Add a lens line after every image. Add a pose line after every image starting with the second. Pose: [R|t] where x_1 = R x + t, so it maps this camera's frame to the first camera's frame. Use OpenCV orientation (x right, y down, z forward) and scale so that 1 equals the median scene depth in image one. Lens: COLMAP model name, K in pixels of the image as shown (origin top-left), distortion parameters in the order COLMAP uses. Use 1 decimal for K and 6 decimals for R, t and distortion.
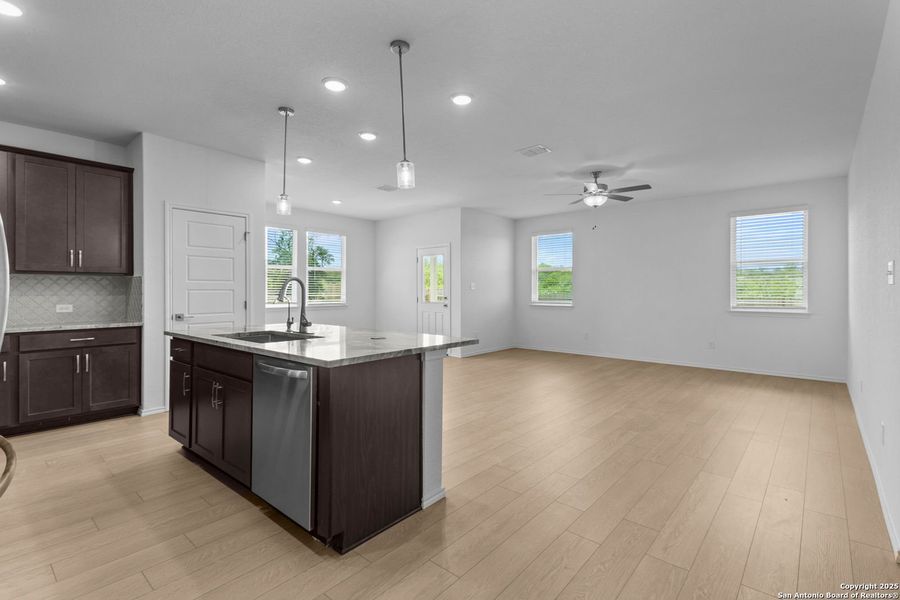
lens RADIAL K [[416.4, 0, 450.5], [0, 416.4, 296.5], [0, 0, 1]] dist [0.003030, 0.000188]
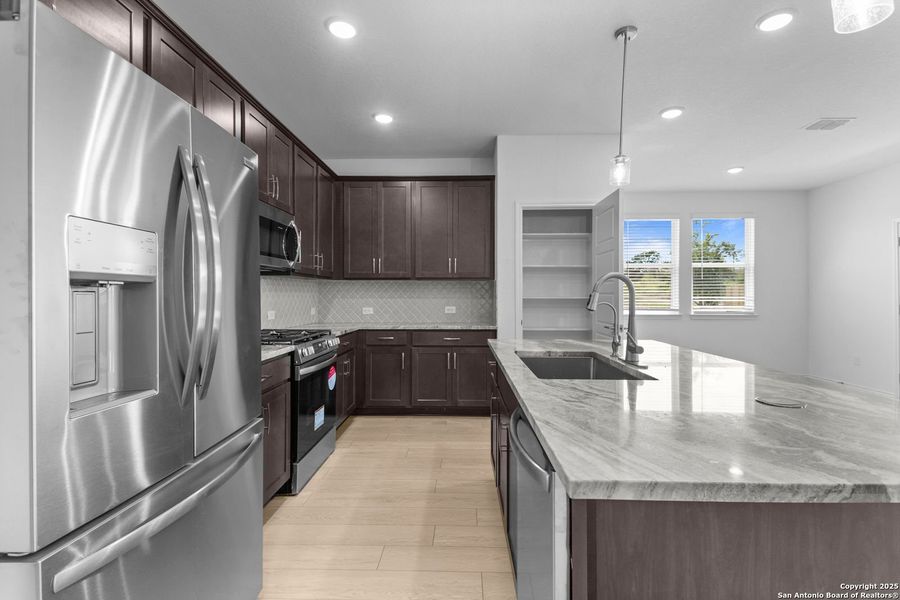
lens RADIAL K [[416.4, 0, 450.5], [0, 416.4, 296.5], [0, 0, 1]] dist [0.003030, 0.000188]
pose [[0.623644, 0.004367, -0.781697, -0.028781], [-0.010950, 0.999935, -0.003150, -0.004640], [0.781632, 0.010524, 0.623651, 0.294882]]
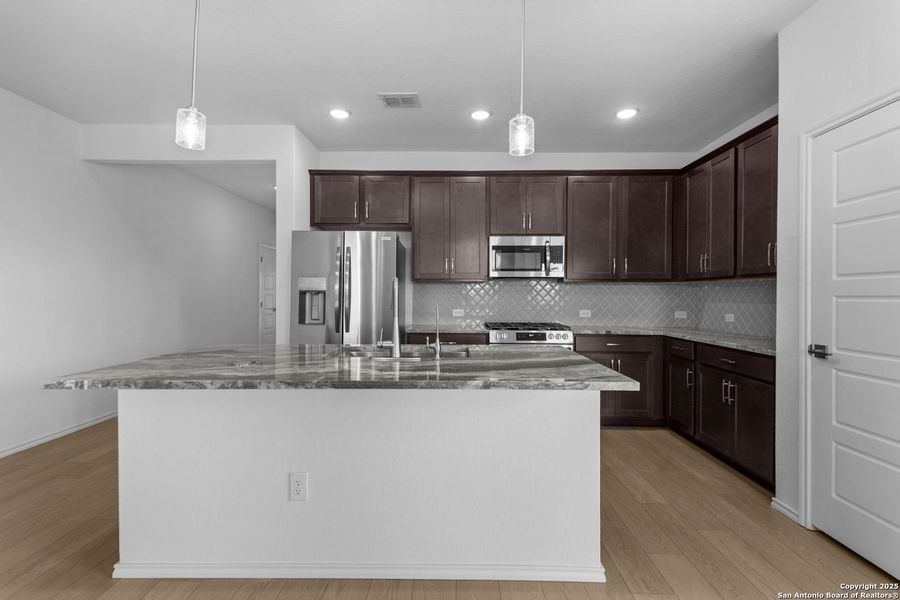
lens RADIAL K [[416.4, 0, 450.5], [0, 416.4, 296.5], [0, 0, 1]] dist [0.003030, 0.000188]
pose [[-0.770369, -0.001979, -0.637595, 0.004519], [-0.009884, 0.999912, 0.008839, -0.016586], [0.637522, 0.013111, -0.770321, 1.174569]]
